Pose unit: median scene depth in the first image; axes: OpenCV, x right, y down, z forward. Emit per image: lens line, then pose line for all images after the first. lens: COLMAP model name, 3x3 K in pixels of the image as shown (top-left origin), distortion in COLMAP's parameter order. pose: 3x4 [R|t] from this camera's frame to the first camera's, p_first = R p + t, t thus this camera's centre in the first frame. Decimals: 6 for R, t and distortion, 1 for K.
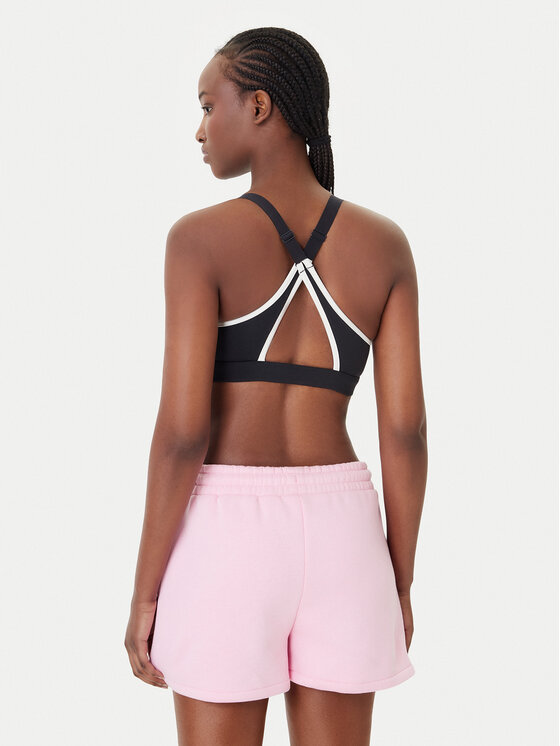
lens RADIAL K [[1255.9, 0, 279.1], [0, 1255.9, 371.7], [0, 0, 1]] dist [-0.157088, 0.000000]
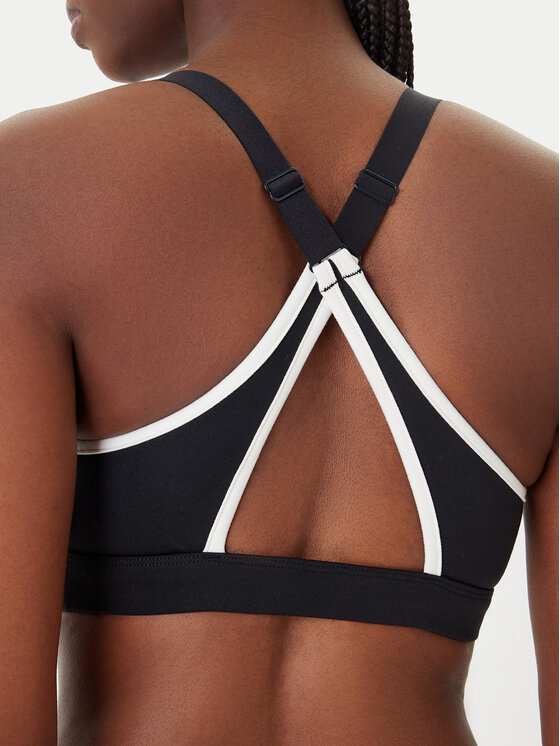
lens RADIAL K [[1255.9, 0, 281.1], [0, 1255.9, 373.5], [0, 0, 1]] dist [-0.157088, 0.000000]
pose [[0.999473, -0.012003, -0.030157, 0.015012], [0.010279, 0.998338, -0.056698, -0.037381], [0.030788, 0.056359, 0.997936, 0.657011]]
